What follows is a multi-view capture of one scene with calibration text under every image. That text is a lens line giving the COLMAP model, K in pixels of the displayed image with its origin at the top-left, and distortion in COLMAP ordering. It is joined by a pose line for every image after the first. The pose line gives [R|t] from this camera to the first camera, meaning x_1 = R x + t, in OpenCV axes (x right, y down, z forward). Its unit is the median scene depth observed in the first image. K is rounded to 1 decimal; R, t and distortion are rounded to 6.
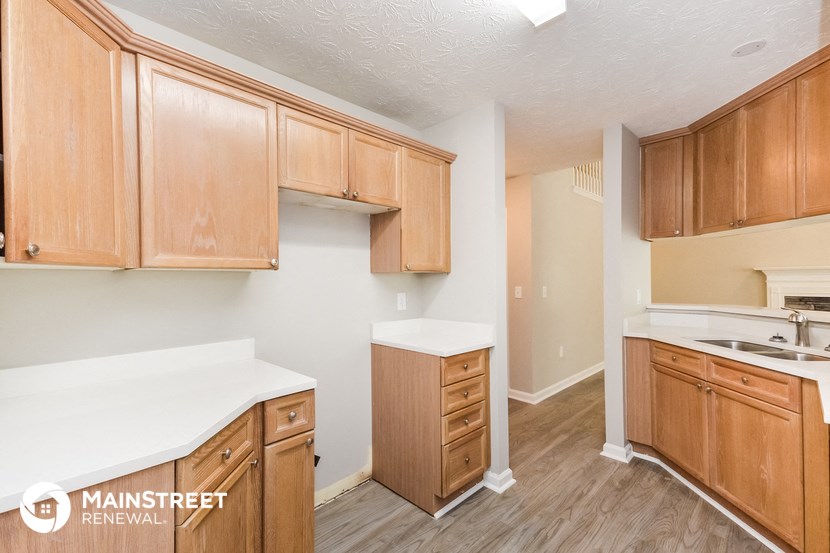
lens RADIAL K [[348.1, 0, 415.0], [0, 348.1, 276.5], [0, 0, 1]] dist [-0.001257, -0.000240]
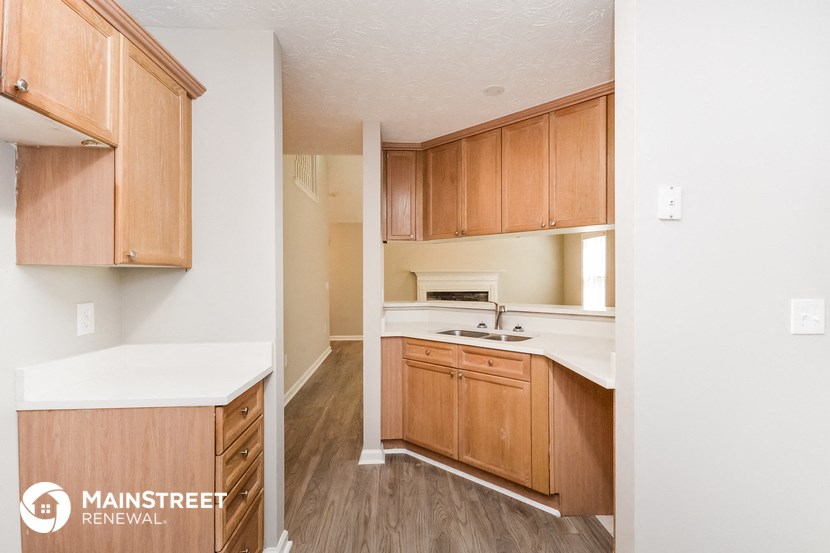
lens RADIAL K [[374.0, 0, 415.0], [0, 374.0, 276.5], [0, 0, 1]] dist [0.001519, -0.000492]
pose [[0.660271, 0.005992, 0.751004, -0.158130], [-0.007161, 0.999973, -0.001683, 0.001278], [-0.750994, -0.004266, 0.660296, 0.256369]]
